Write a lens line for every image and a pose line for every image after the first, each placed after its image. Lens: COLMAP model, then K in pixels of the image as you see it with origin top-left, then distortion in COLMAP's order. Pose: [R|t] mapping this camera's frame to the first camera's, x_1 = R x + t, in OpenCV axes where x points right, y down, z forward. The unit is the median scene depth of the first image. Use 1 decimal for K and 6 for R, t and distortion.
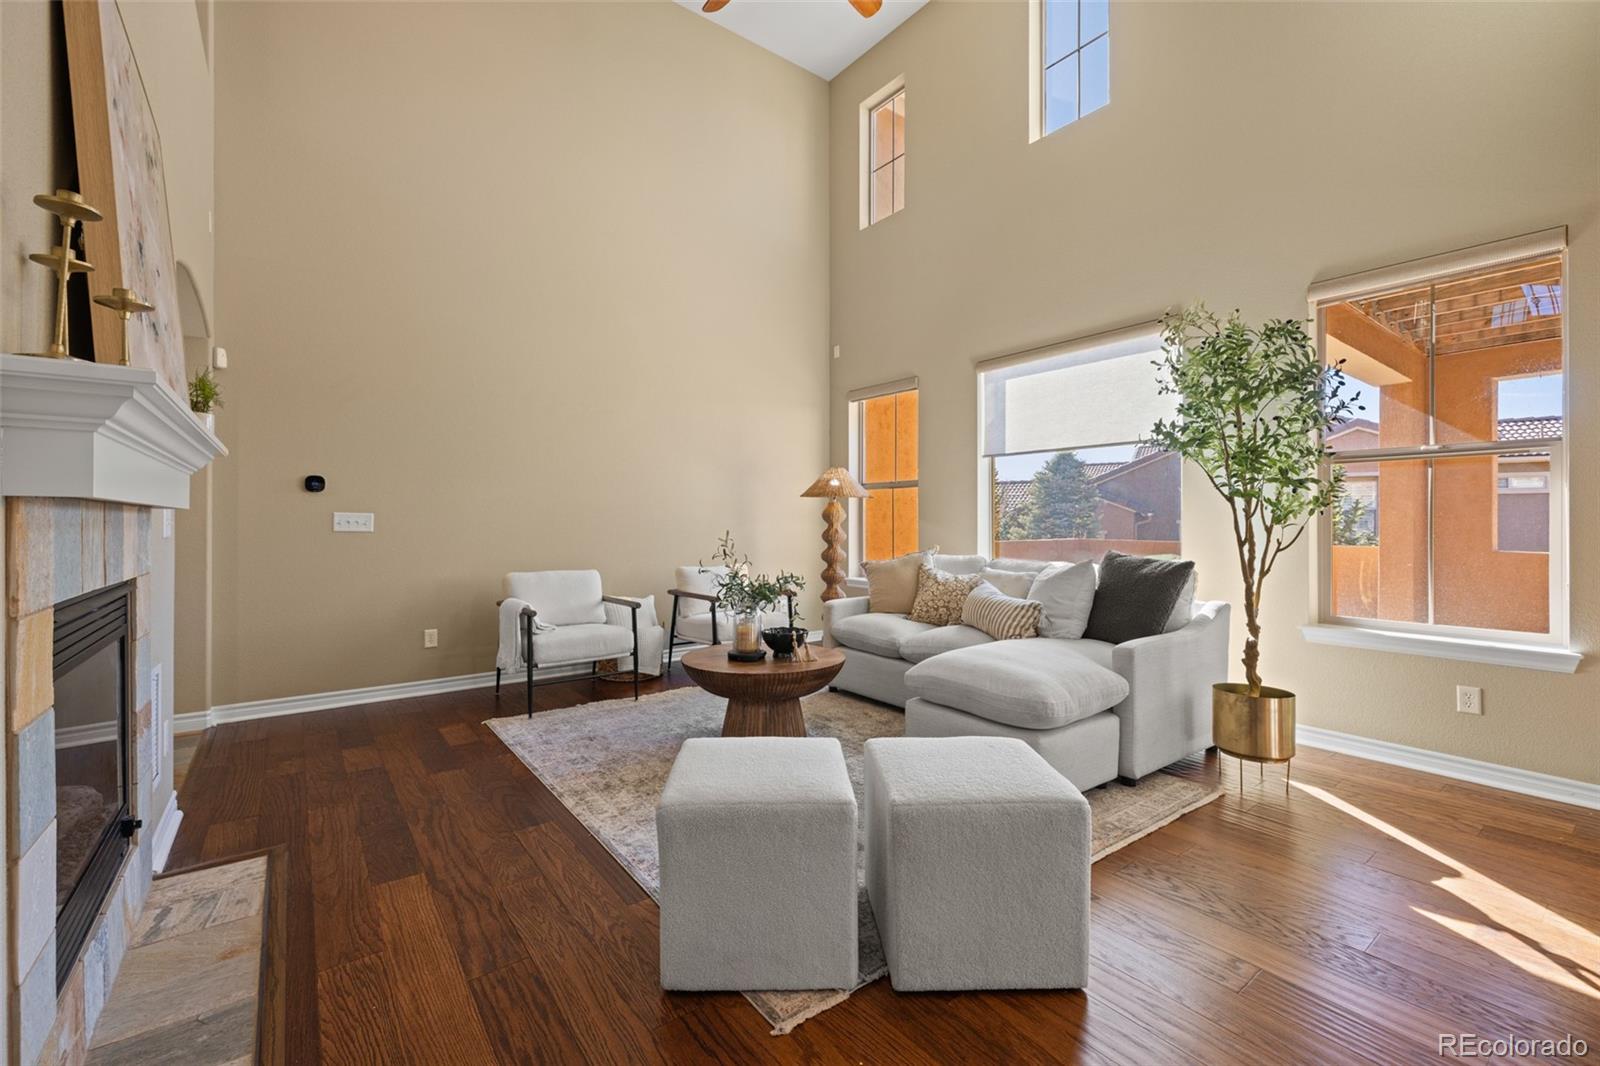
lens RADIAL K [[672.5, 0, 792.0], [0, 672.5, 524.2], [0, 0, 1]] dist [-0.003234, 0.001460]
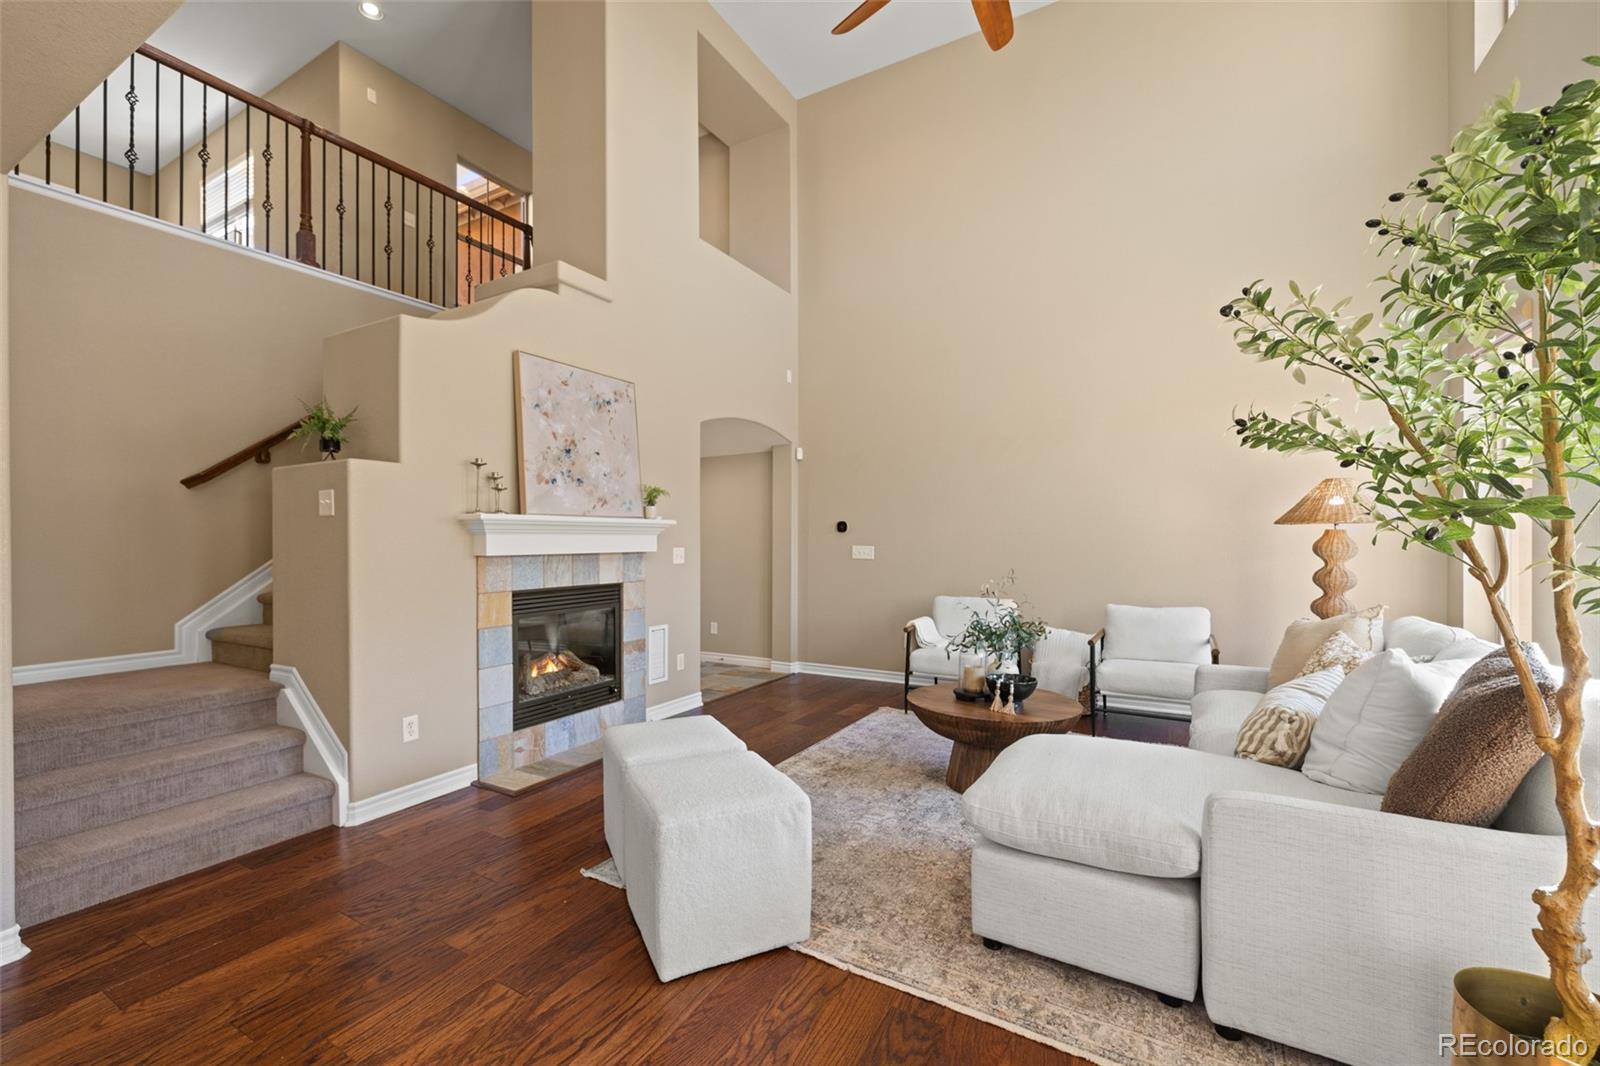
lens RADIAL K [[672.5, 0, 787.6], [0, 672.5, 545.2], [0, 0, 1]] dist [-0.003234, 0.001460]
pose [[0.392384, 0.006441, -0.919779, 0.747583], [-0.000529, 0.999977, 0.006777, -0.034812], [0.919801, -0.002172, 0.392379, 0.351673]]
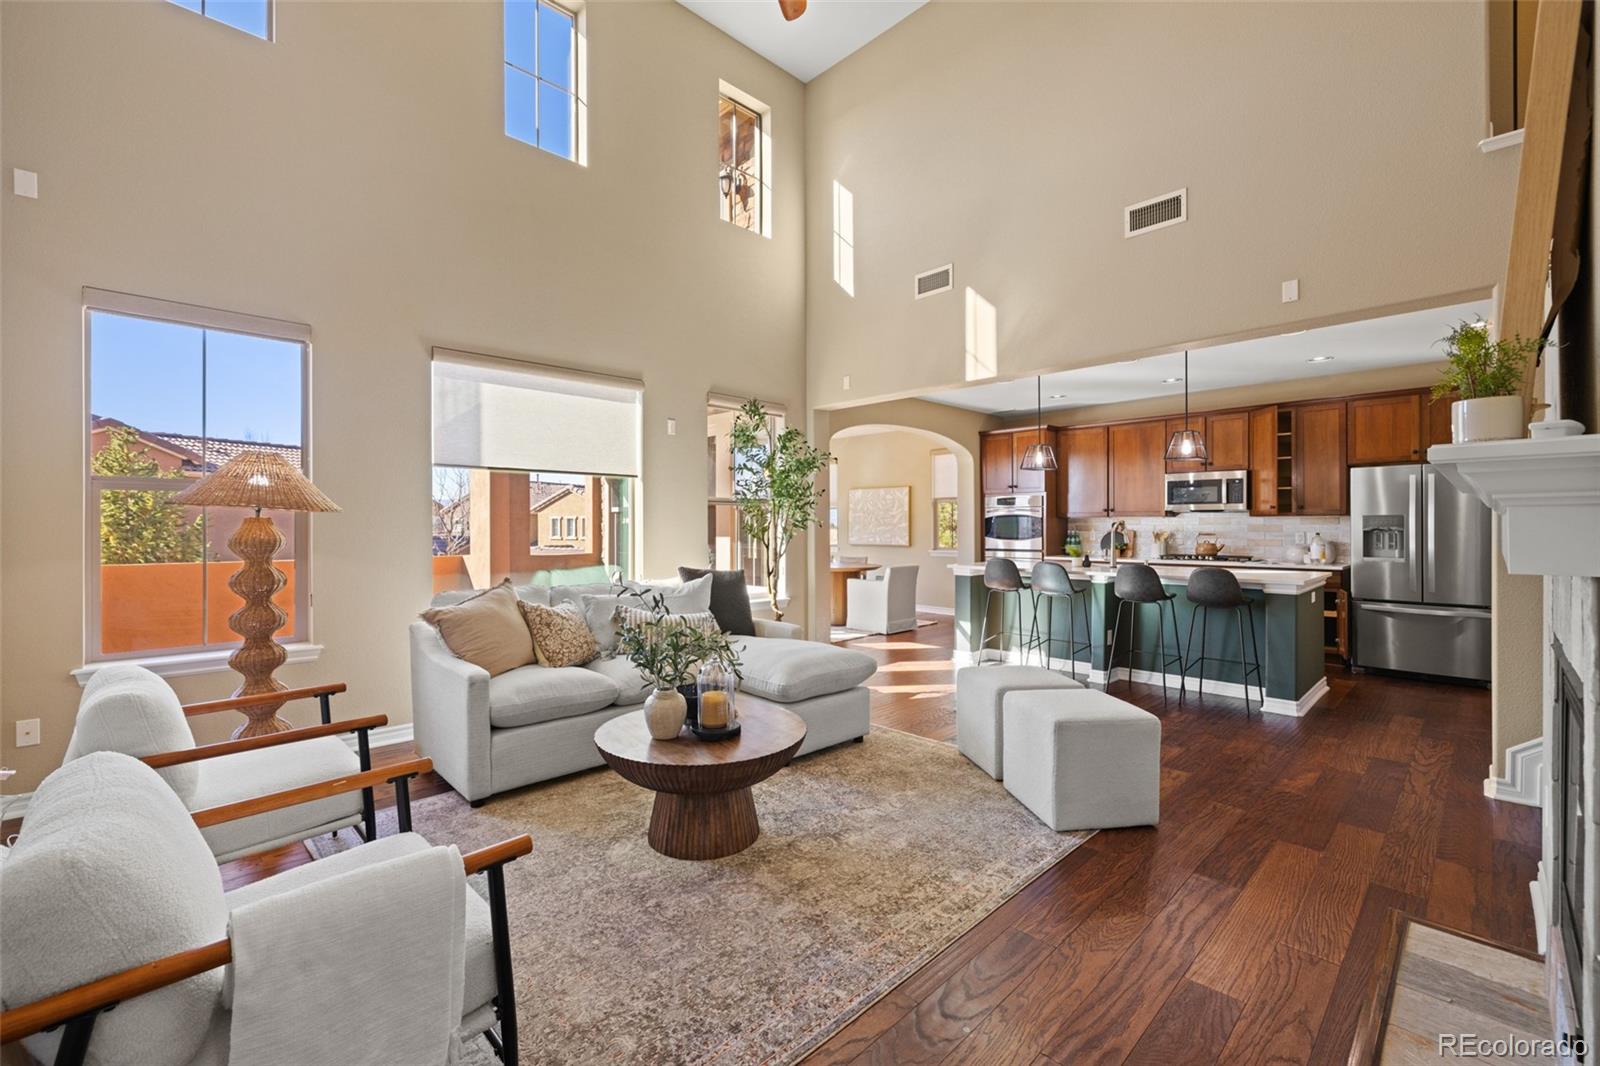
lens RADIAL K [[672.5, 0, 783.9], [0, 672.5, 524.7], [0, 0, 1]] dist [-0.003234, 0.001460]
pose [[-0.119982, 0.000709, 0.992776, -0.848292], [0.005415, 0.999985, -0.000060, -0.041277], [-0.992761, 0.005369, -0.119984, 1.018126]]
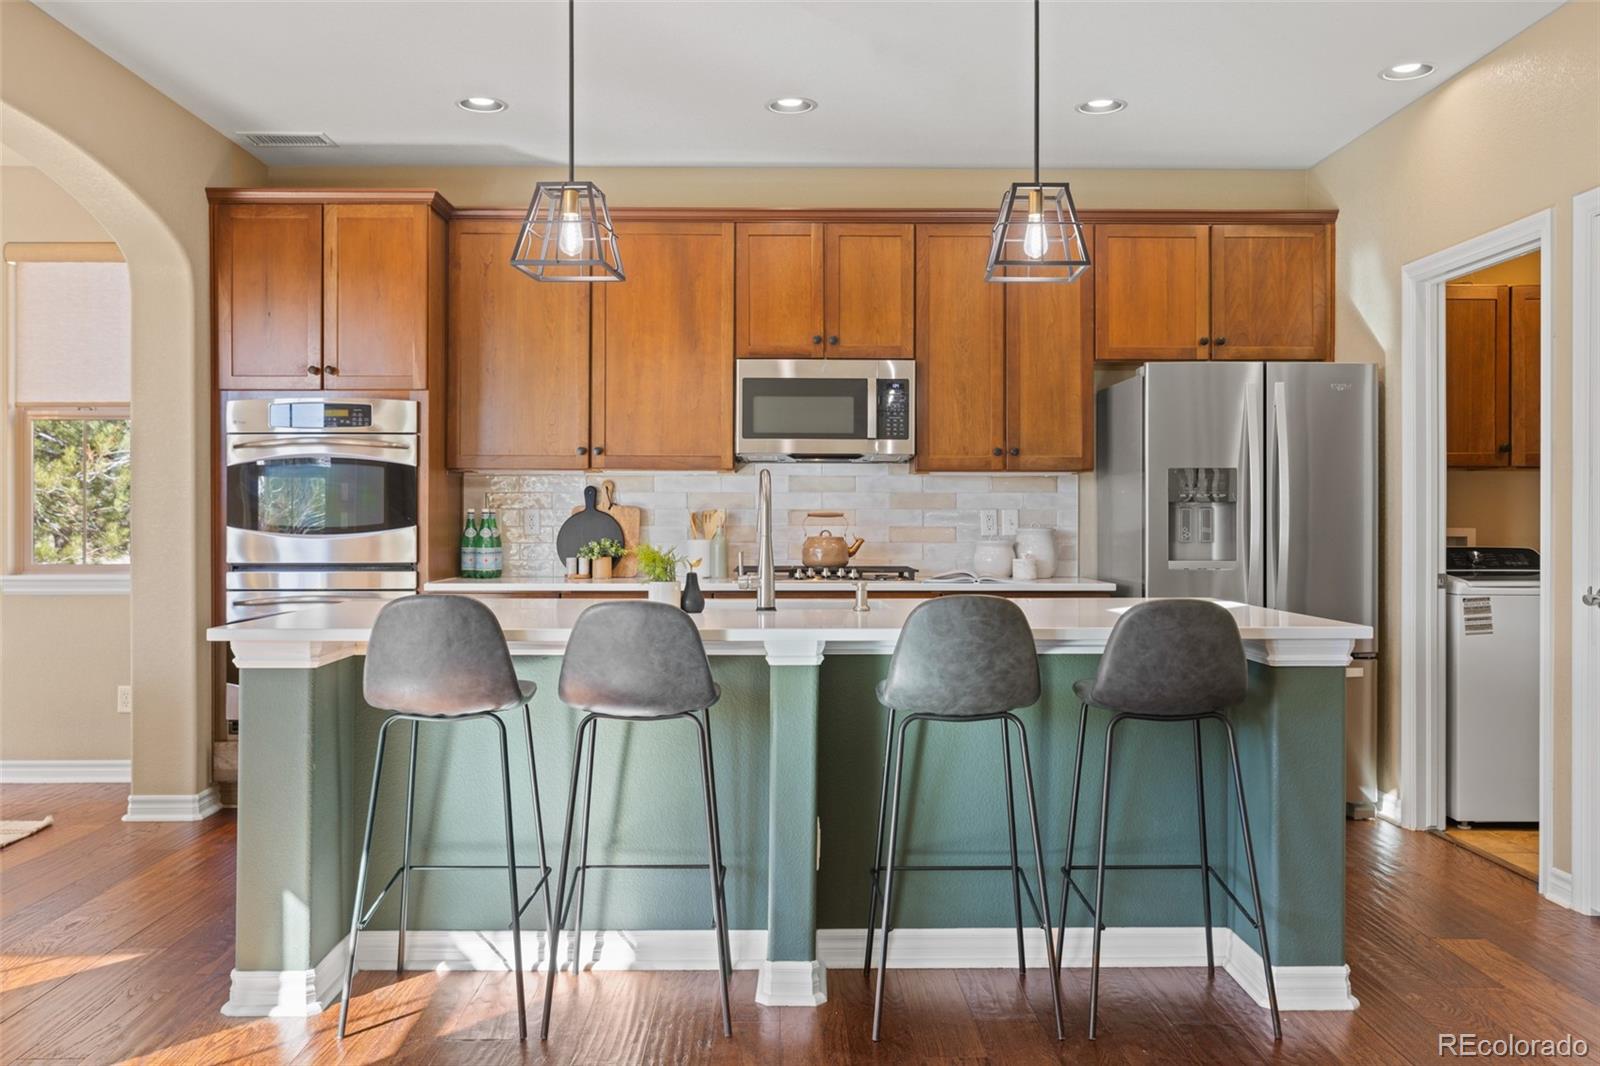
lens RADIAL K [[1334.7, 0, 789.4], [0, 1334.7, 514.0], [0, 0, 1]] dist [-0.003051, -0.007552]
pose [[-0.810339, 0.001723, 0.585959, 0.090978], [0.001195, 0.999998, -0.001288, -0.004268], [-0.585960, -0.000343, -0.810340, 0.850891]]
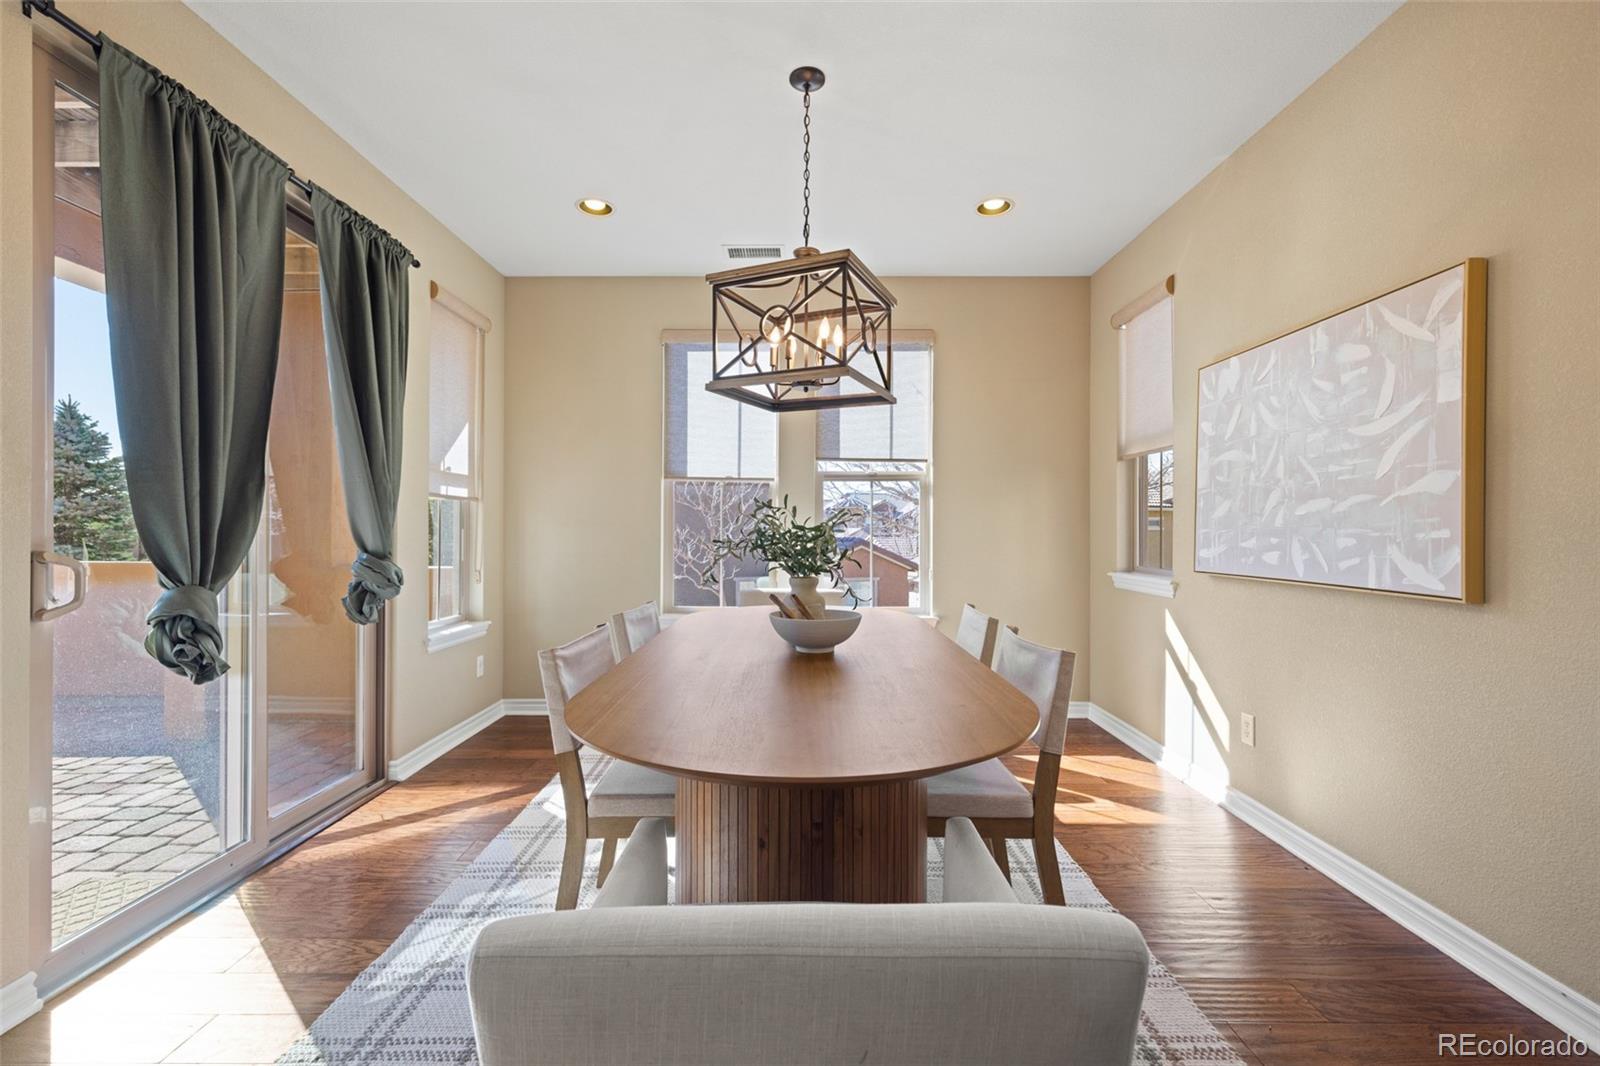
lens RADIAL K [[672.5, 0, 799.9], [0, 672.5, 532.4], [0, 0, 1]] dist [-0.003234, 0.001460]
pose [[0.597823, -0.000239, 0.801628, 1.252497], [-0.001140, 0.999999, 0.001148, 0.001369], [-0.801627, -0.001601, 0.597822, 0.238402]]
